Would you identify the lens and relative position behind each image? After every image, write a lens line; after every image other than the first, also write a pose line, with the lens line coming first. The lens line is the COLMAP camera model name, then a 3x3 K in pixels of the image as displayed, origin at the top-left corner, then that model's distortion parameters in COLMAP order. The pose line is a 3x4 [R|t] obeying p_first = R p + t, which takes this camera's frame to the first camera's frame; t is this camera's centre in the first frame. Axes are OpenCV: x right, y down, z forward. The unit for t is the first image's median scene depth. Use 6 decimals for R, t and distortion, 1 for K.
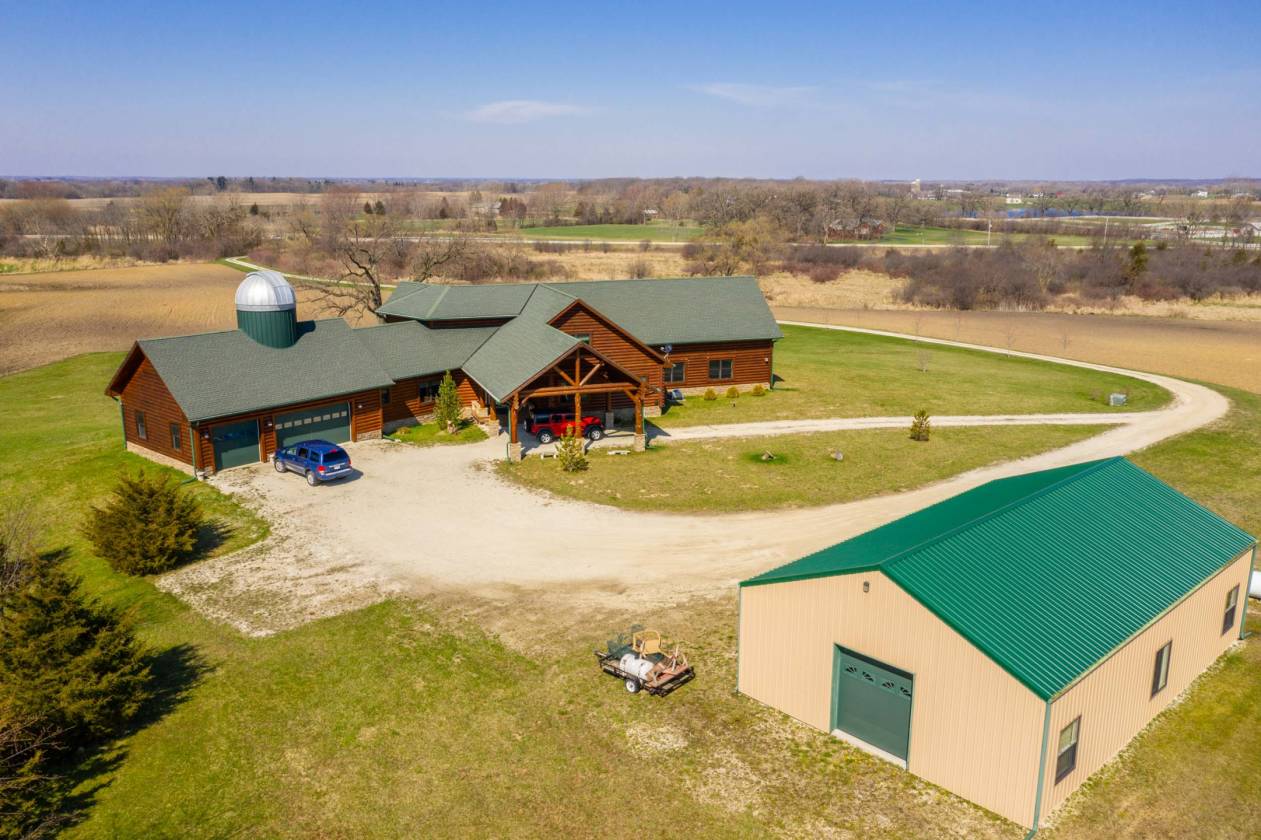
lens RADIAL K [[998.6, 0, 630.5], [0, 998.6, 420.0], [0, 0, 1]] dist [-0.001834, 0.000225]
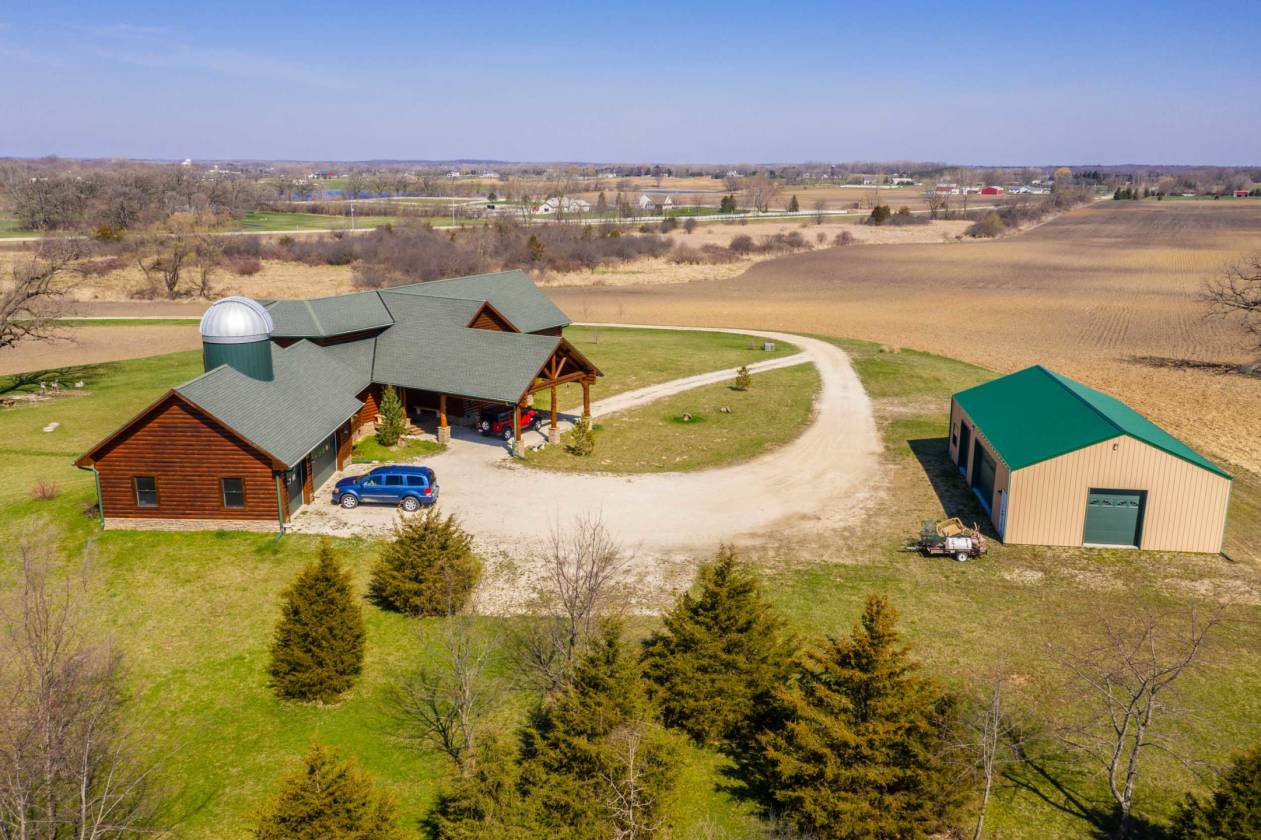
lens RADIAL K [[1032.5, 0, 630.5], [0, 1032.5, 420.0], [0, 0, 1]] dist [0.012051, 0.006146]
pose [[0.766154, -0.151214, 0.624614, -0.685459], [0.144237, 0.987589, 0.062165, -0.047228], [-0.626262, 0.042465, 0.778455, 0.078305]]
